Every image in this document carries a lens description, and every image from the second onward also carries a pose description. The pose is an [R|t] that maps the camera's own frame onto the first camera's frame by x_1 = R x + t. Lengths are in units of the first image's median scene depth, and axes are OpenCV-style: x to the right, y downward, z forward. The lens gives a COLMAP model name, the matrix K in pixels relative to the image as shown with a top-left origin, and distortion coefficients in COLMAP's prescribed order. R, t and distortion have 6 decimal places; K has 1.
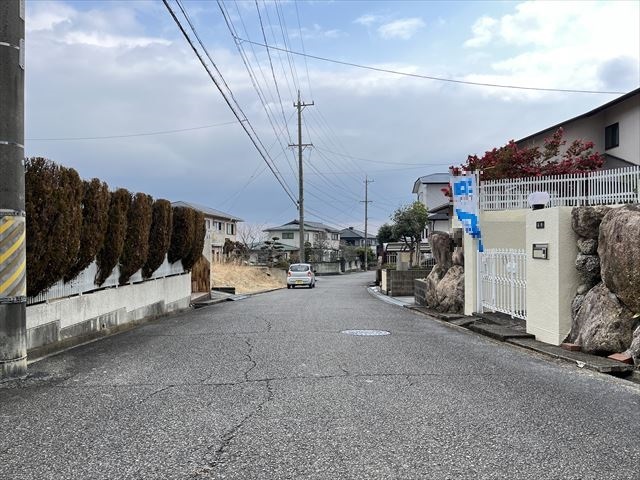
lens RADIAL K [[474.7, 0, 319.2], [0, 474.7, 245.6], [0, 0, 1]] dist [0.024081, -0.000251]
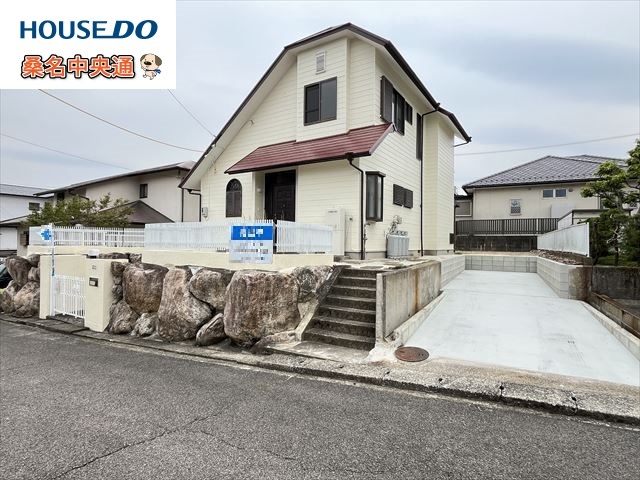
lens RADIAL K [[342.8, 0, 319.3], [0, 342.8, 239.2], [0, 0, 1]] dist [-0.015966, -0.000743]
pose [[0.534125, 0.017986, 0.845214, -0.125879], [-0.017969, 0.999789, -0.009920, -0.106086], [-0.845215, -0.009890, 0.534335, -0.297325]]
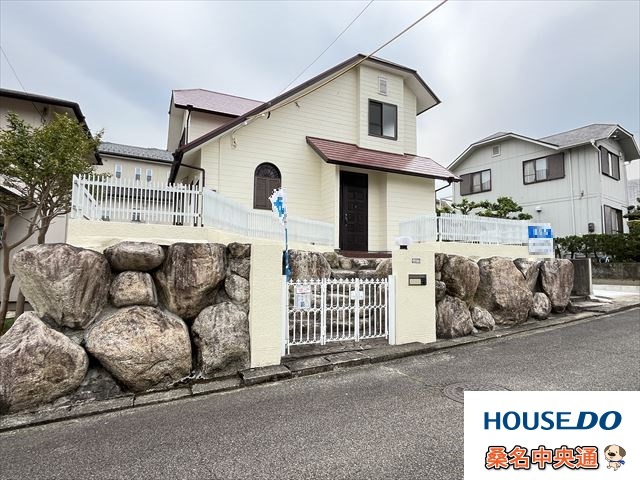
lens RADIAL K [[361.5, 0, 321.5], [0, 361.5, 235.5], [0, 0, 1]] dist [-0.008865, -0.000886]
pose [[-0.421017, 0.072905, 0.904118, -0.271972], [-0.020417, 0.995750, -0.089801, -0.011107], [-0.906823, -0.056267, -0.417740, 1.181900]]
